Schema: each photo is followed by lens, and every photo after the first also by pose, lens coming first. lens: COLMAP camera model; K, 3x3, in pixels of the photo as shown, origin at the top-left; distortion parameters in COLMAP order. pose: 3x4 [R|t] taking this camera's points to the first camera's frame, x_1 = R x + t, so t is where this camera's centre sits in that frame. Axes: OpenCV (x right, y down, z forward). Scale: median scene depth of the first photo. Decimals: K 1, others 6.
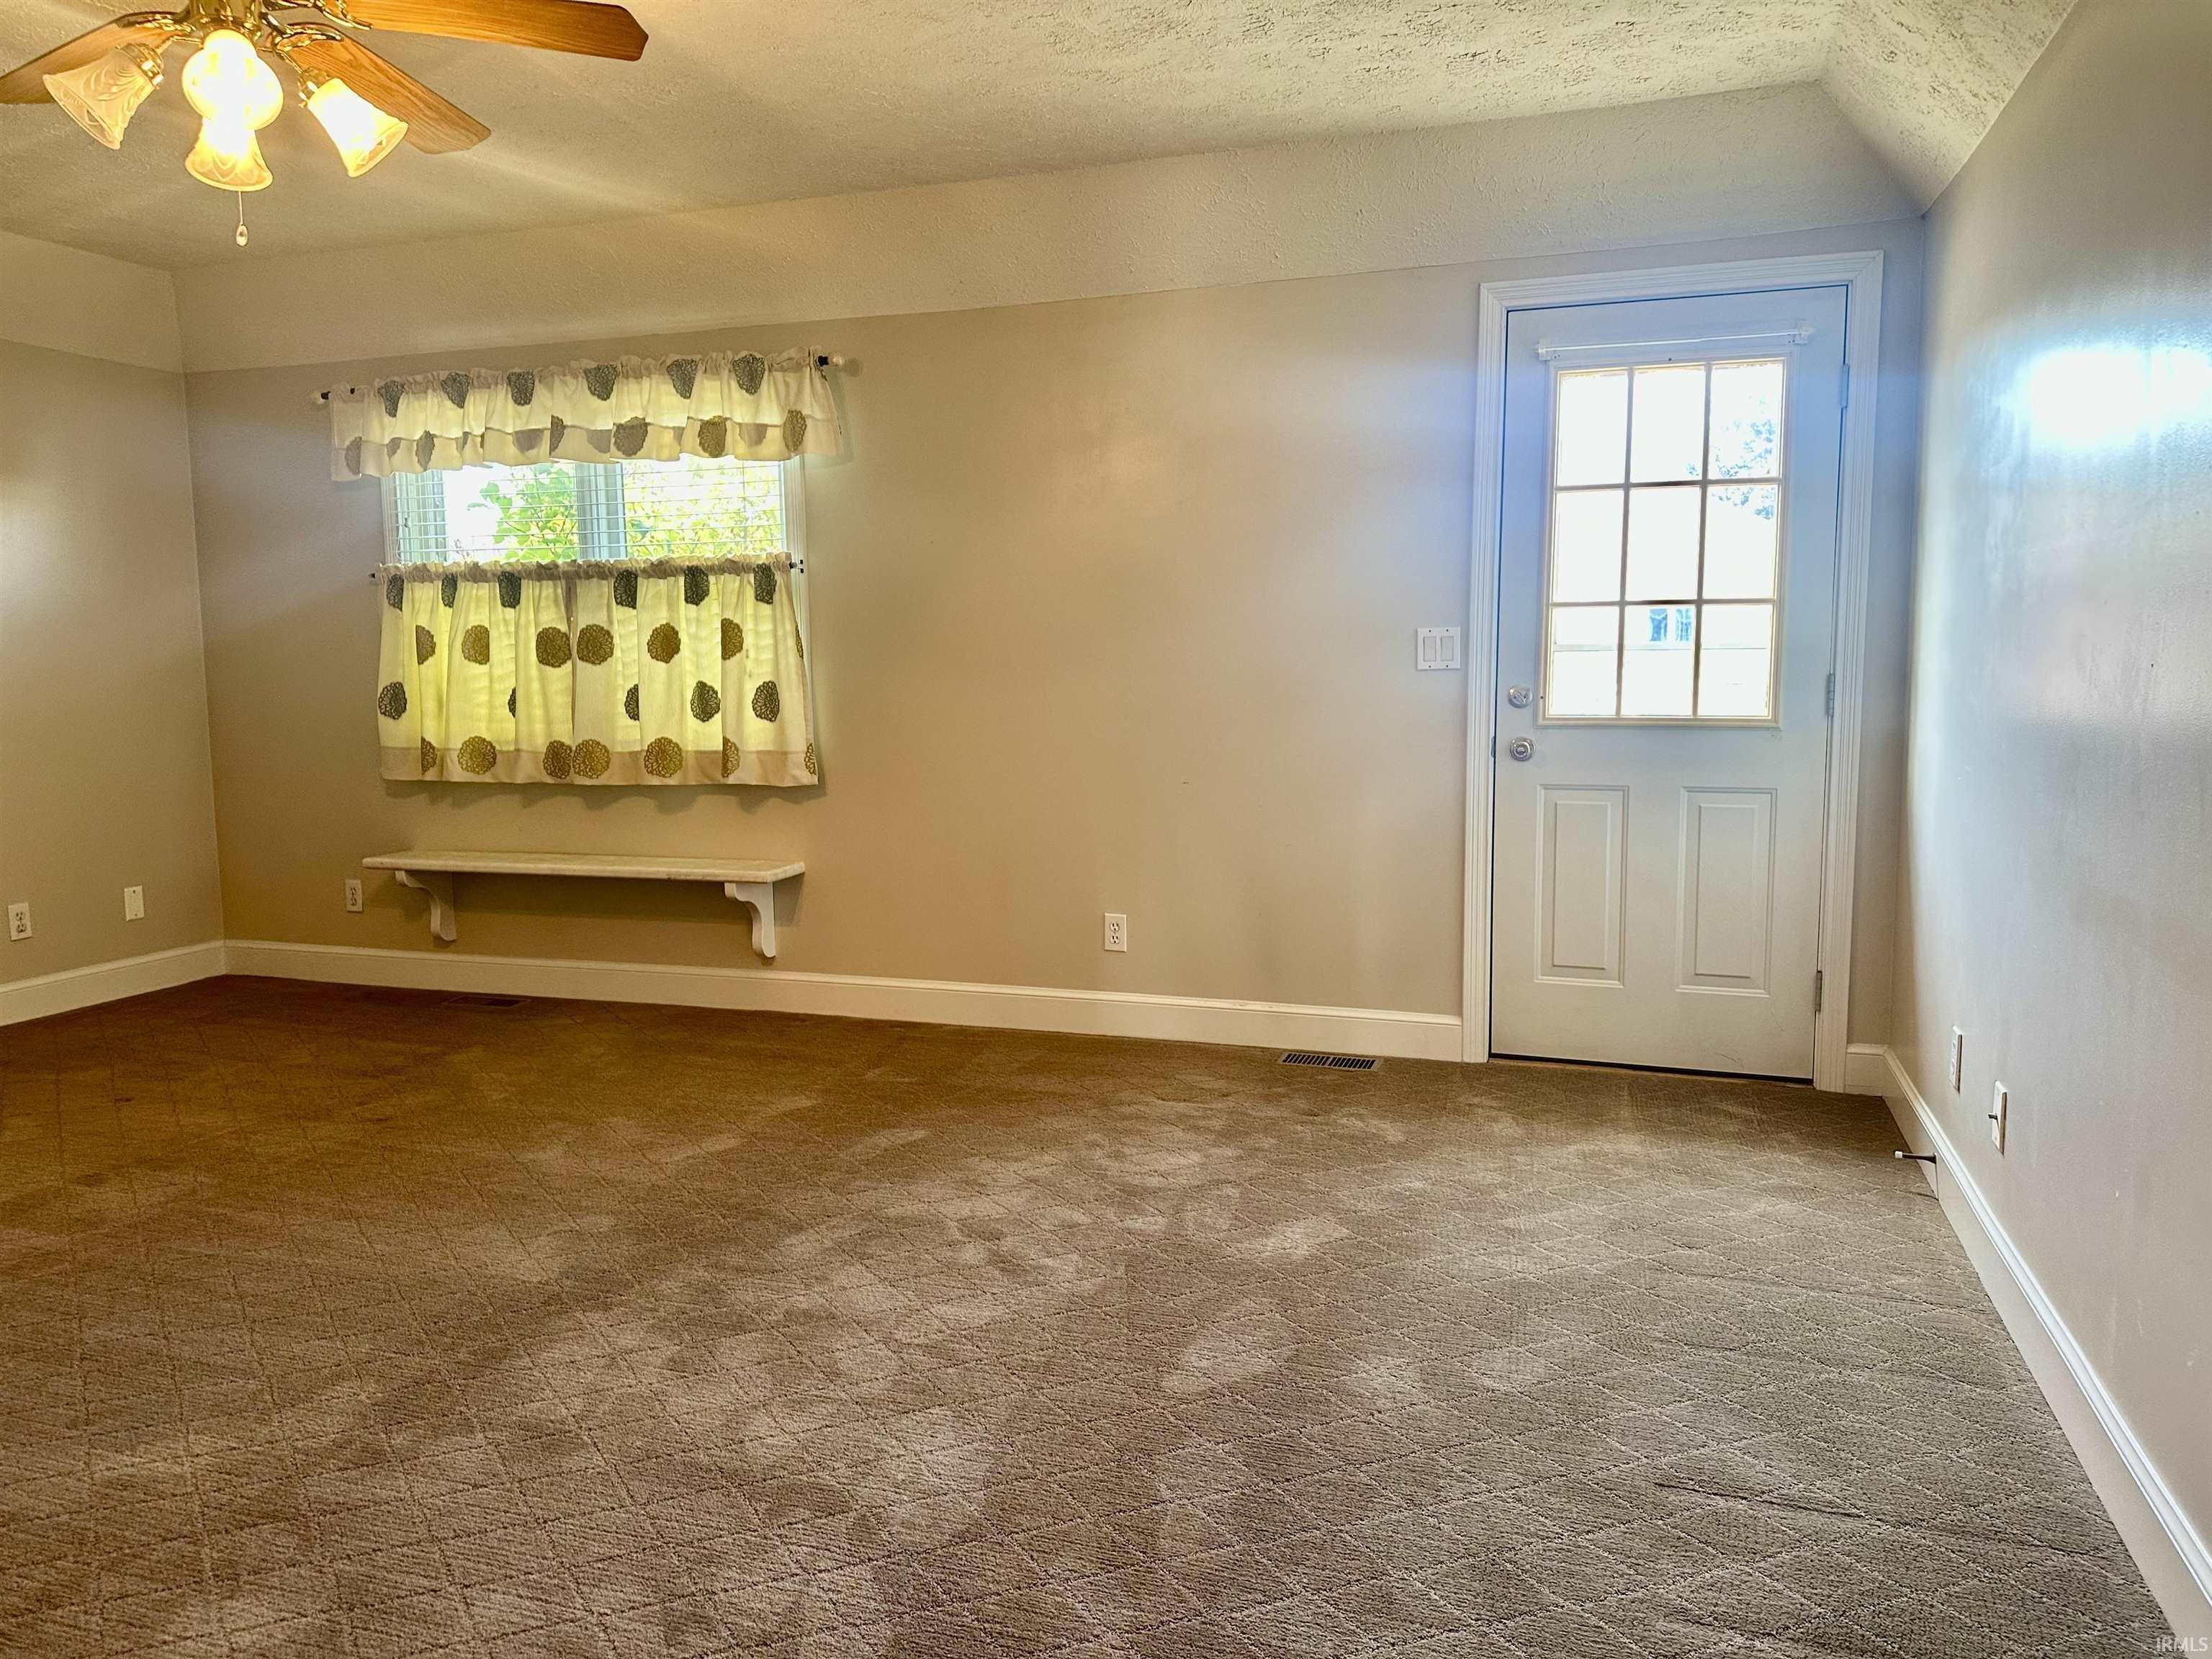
lens RADIAL K [[1544.5, 0, 970.1], [0, 1544.5, 824.5], [0, 0, 1]] dist [0.140167, -0.258568]
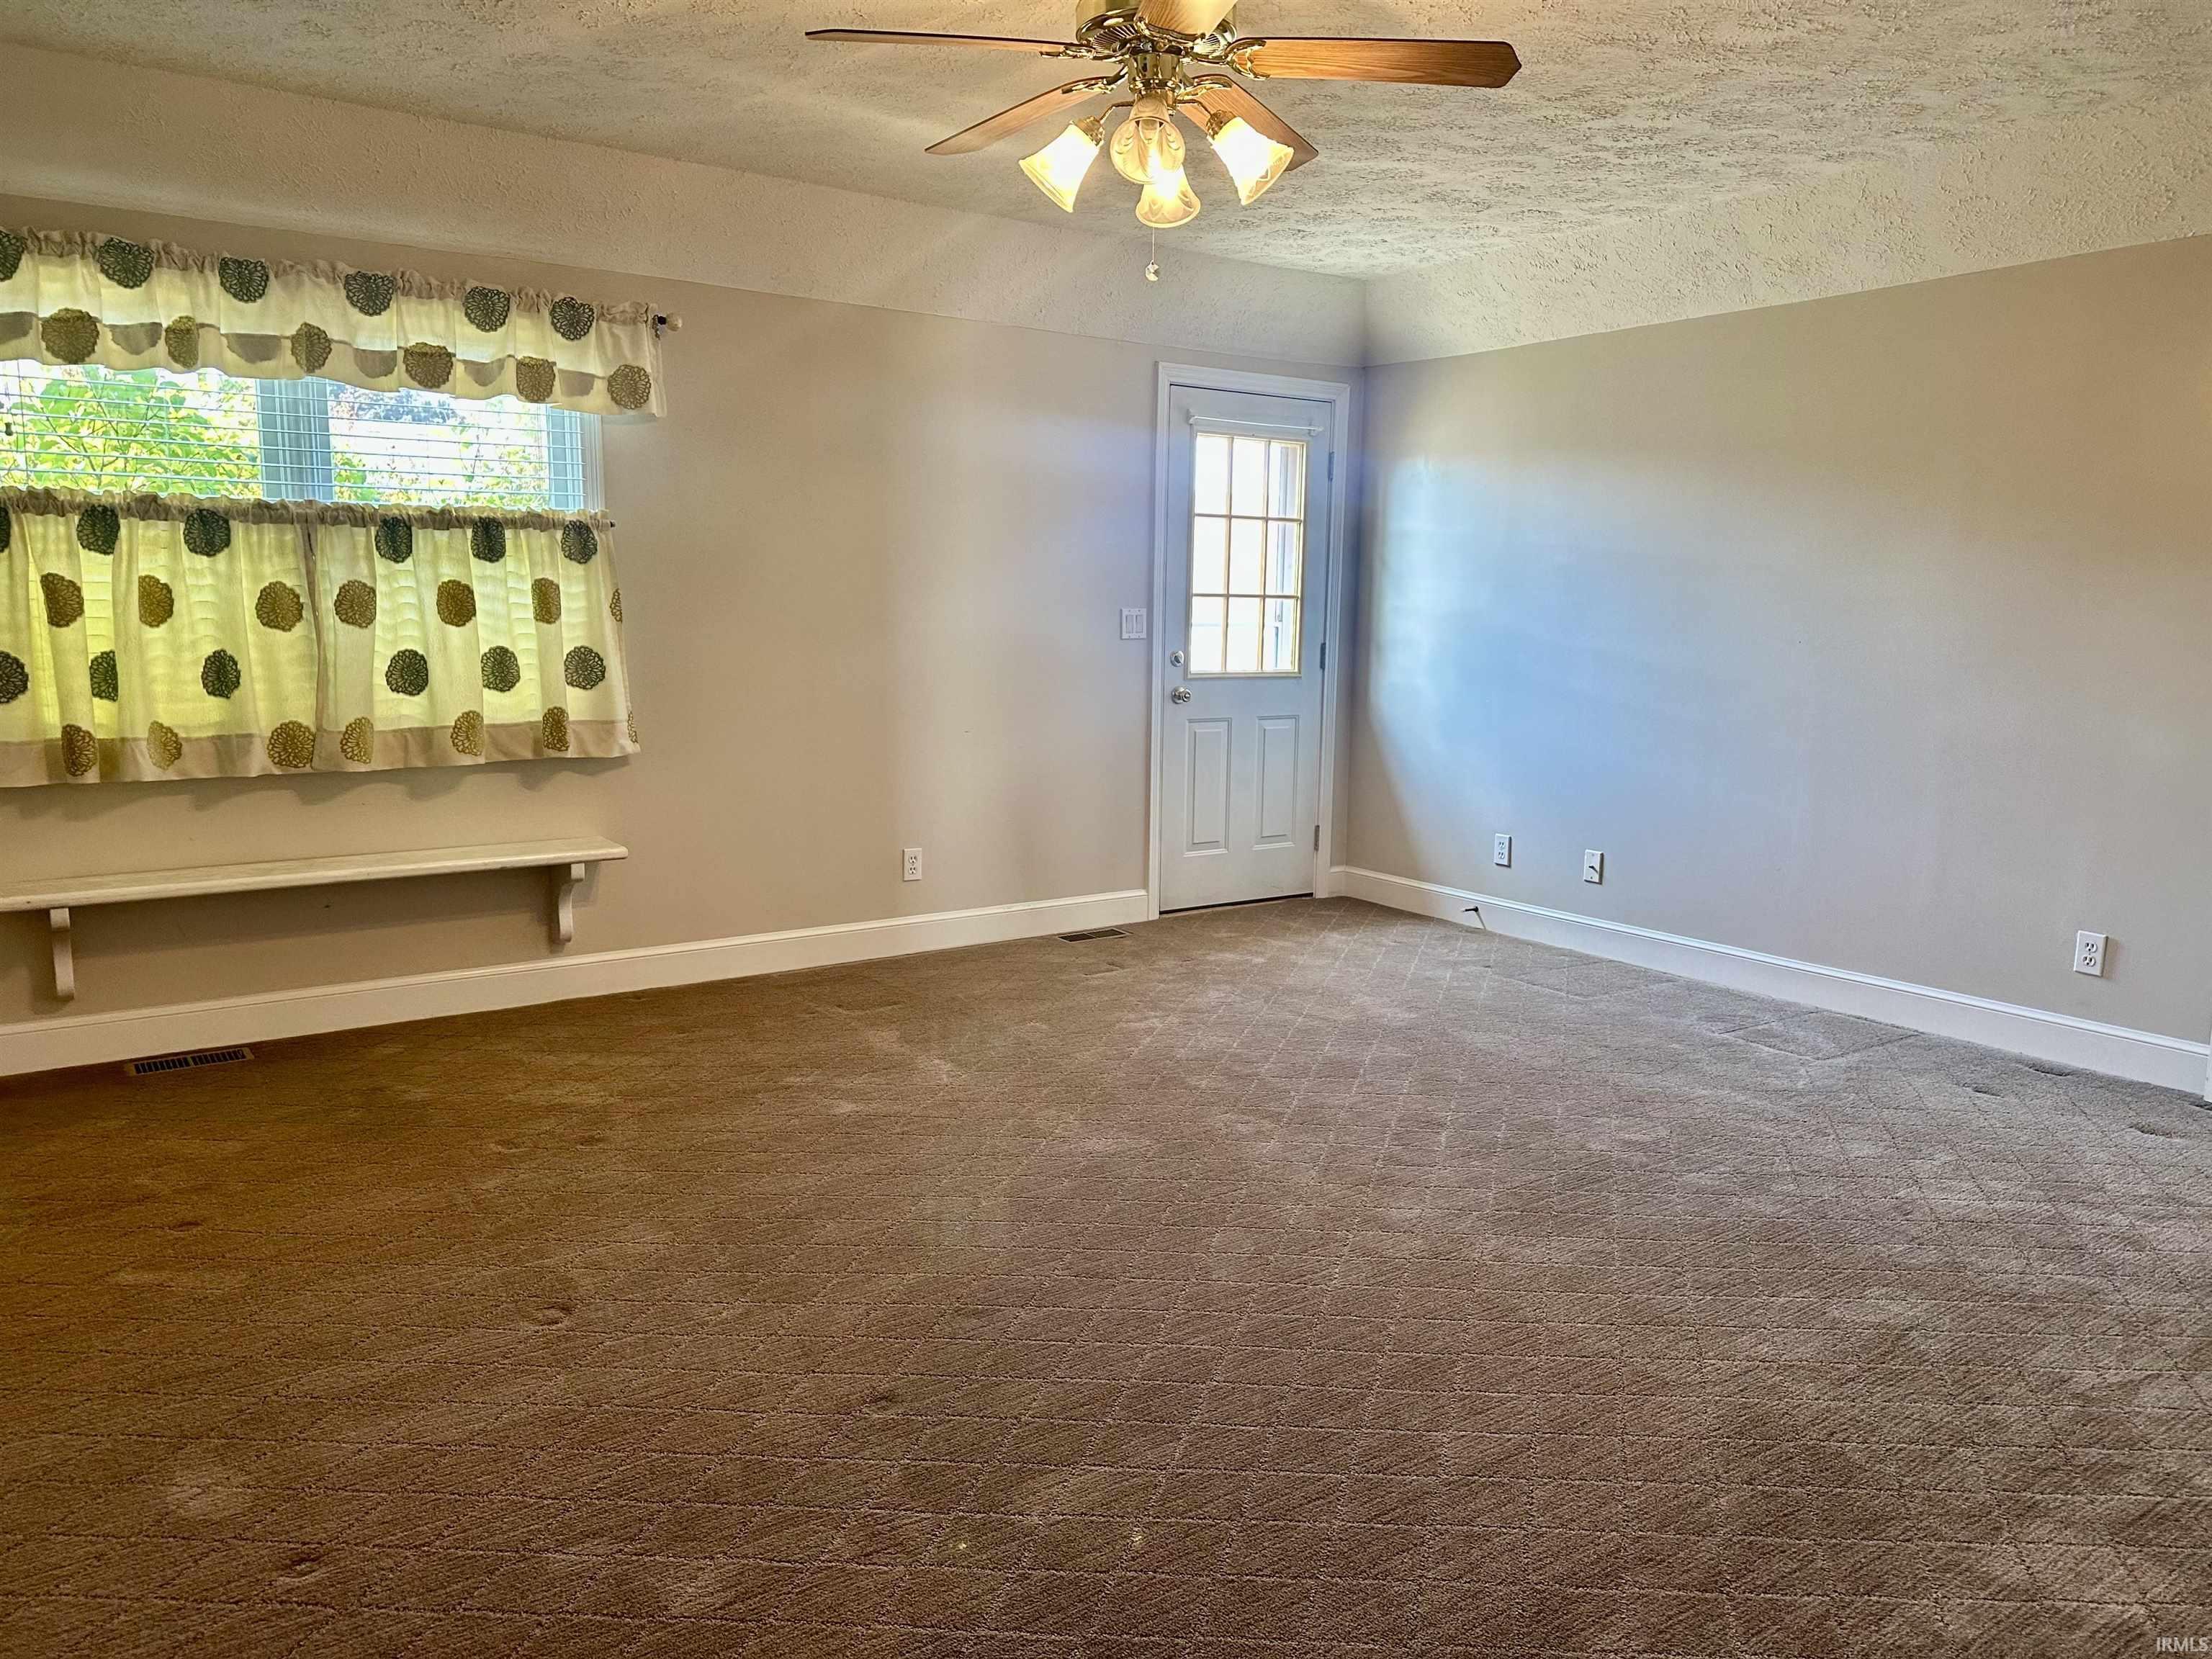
lens RADIAL K [[1532.2, 0, 1106.4], [0, 1532.2, 874.9], [0, 0, 1]] dist [0.003383, -0.025498]
pose [[0.583638, -0.119318, 0.803200, -0.710559], [0.076468, 0.992826, 0.091923, -0.016062], [-0.808406, 0.007769, 0.588574, 0.196089]]
